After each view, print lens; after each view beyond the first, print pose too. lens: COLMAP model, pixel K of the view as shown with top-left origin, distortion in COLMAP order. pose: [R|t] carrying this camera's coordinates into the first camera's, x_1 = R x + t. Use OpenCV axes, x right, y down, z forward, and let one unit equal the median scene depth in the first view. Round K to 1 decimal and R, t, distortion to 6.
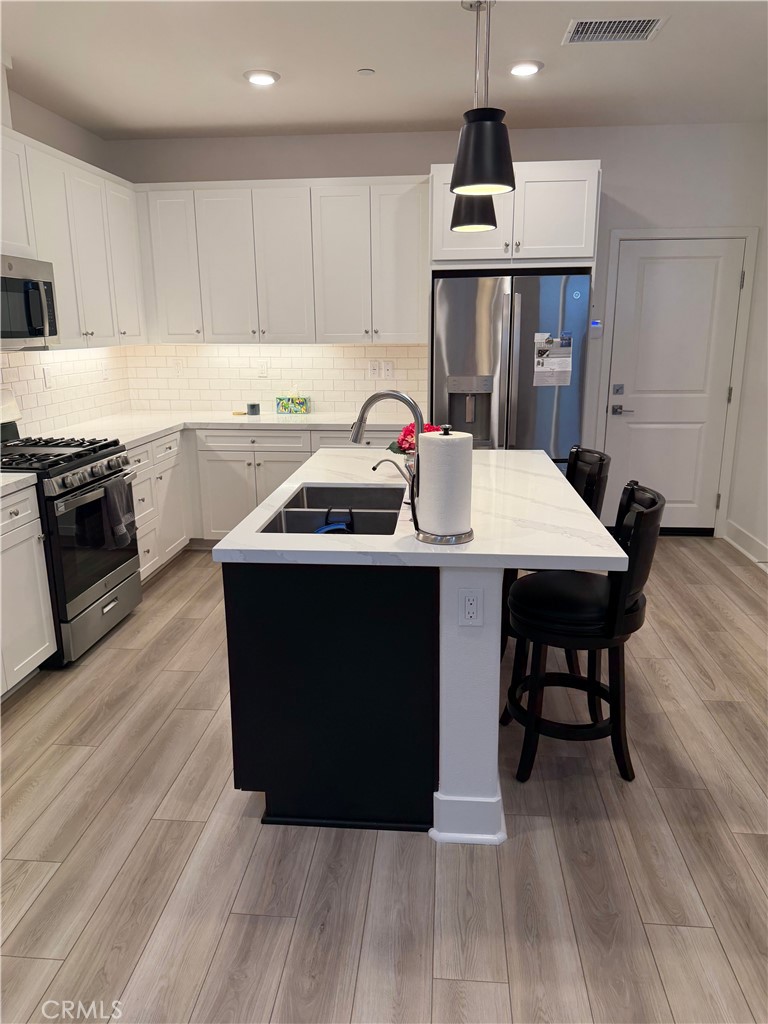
lens RADIAL K [[724.7, 0, 387.4], [0, 724.7, 512.0], [0, 0, 1]] dist [0.090470, -0.125599]
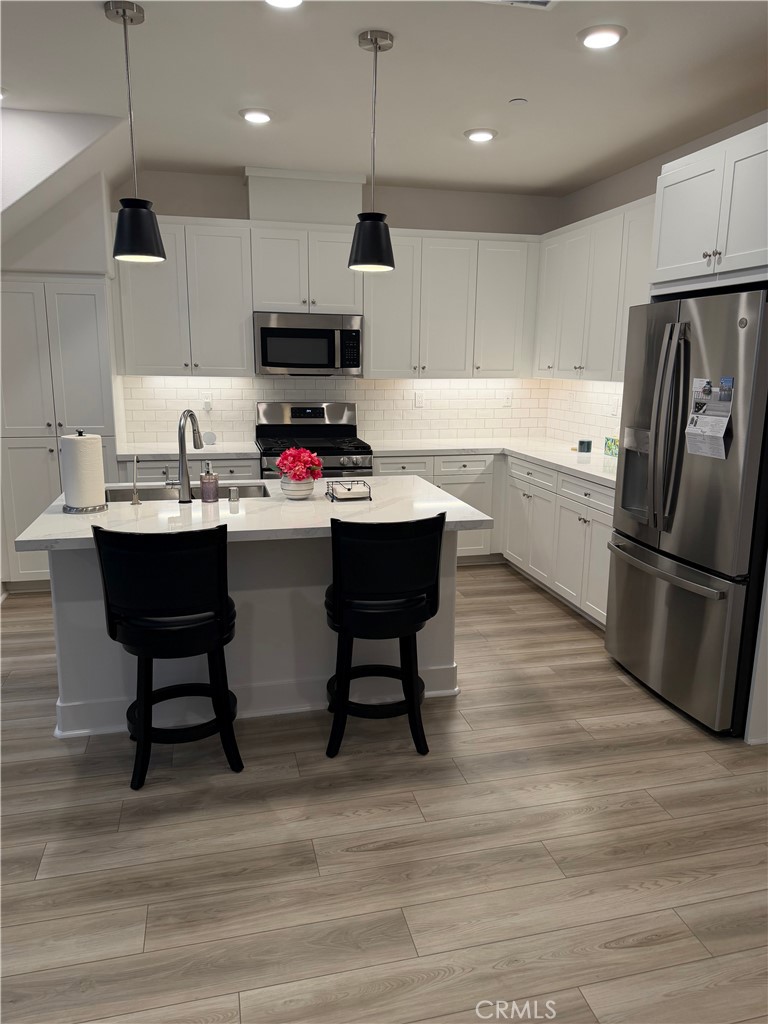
lens RADIAL K [[726.0, 0, 384.0], [0, 726.0, 512.0], [0, 0, 1]] dist [-0.003388, -0.009600]
pose [[0.322080, 0.205988, -0.924031, 0.867541], [-0.244300, 0.961069, 0.129091, -0.158123], [0.914649, 0.184163, 0.359864, 0.573441]]
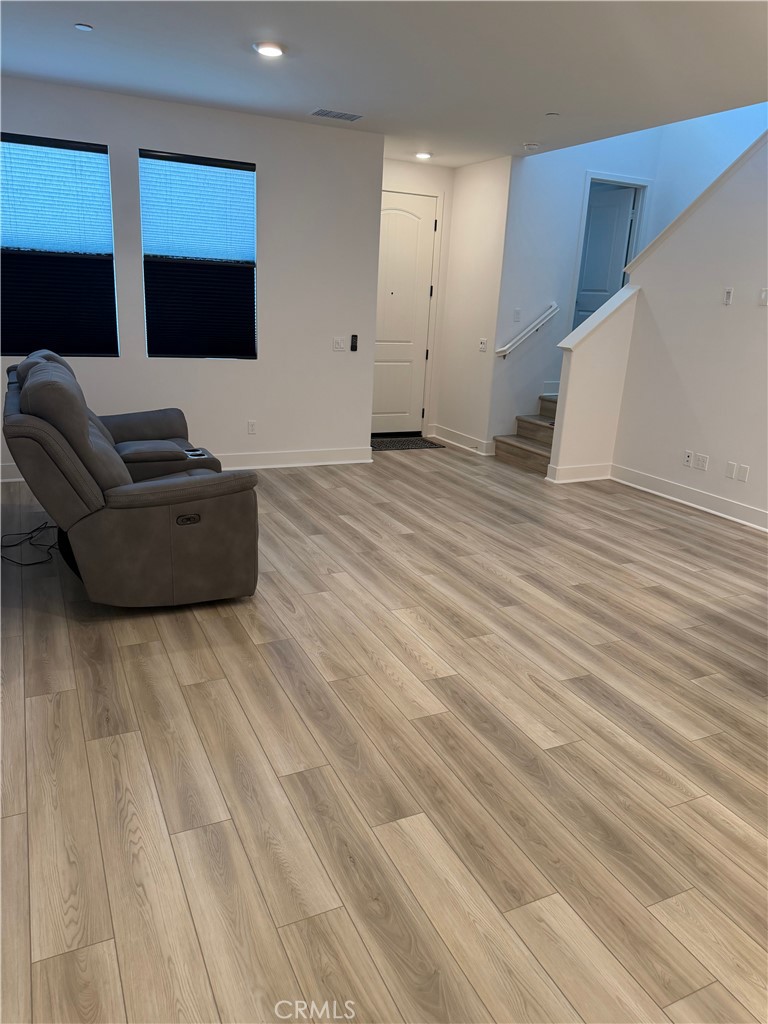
lens RADIAL K [[713.0, 0, 383.7], [0, 713.0, 514.7], [0, 0, 1]] dist [0.115206, -0.238492]
pose [[-0.860514, 0.113444, -0.496635, 0.981833], [-0.166564, 0.858652, 0.484740, -0.229520], [0.481428, 0.499847, -0.719986, 0.899504]]
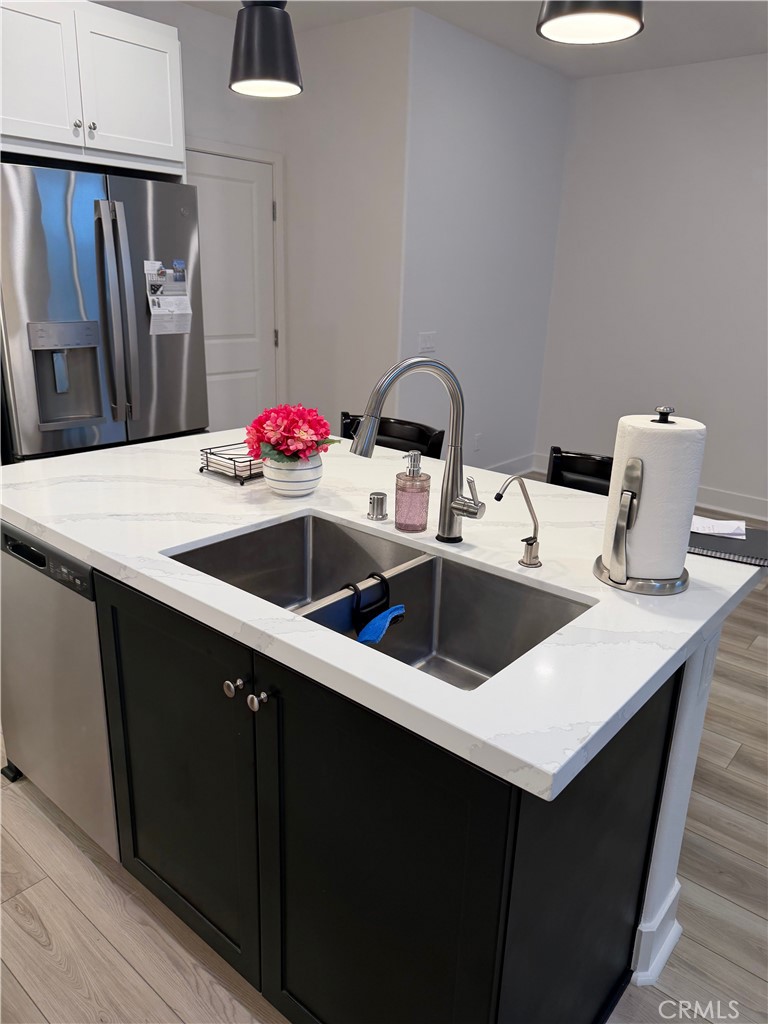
lens RADIAL K [[726.0, 0, 384.0], [0, 726.0, 512.0], [0, 0, 1]] dist [-0.003388, -0.009600]
pose [[0.585781, -0.225425, 0.778488, -0.304174], [0.161378, 0.973748, 0.160536, -0.091323], [-0.794240, 0.031592, 0.606782, 0.439018]]
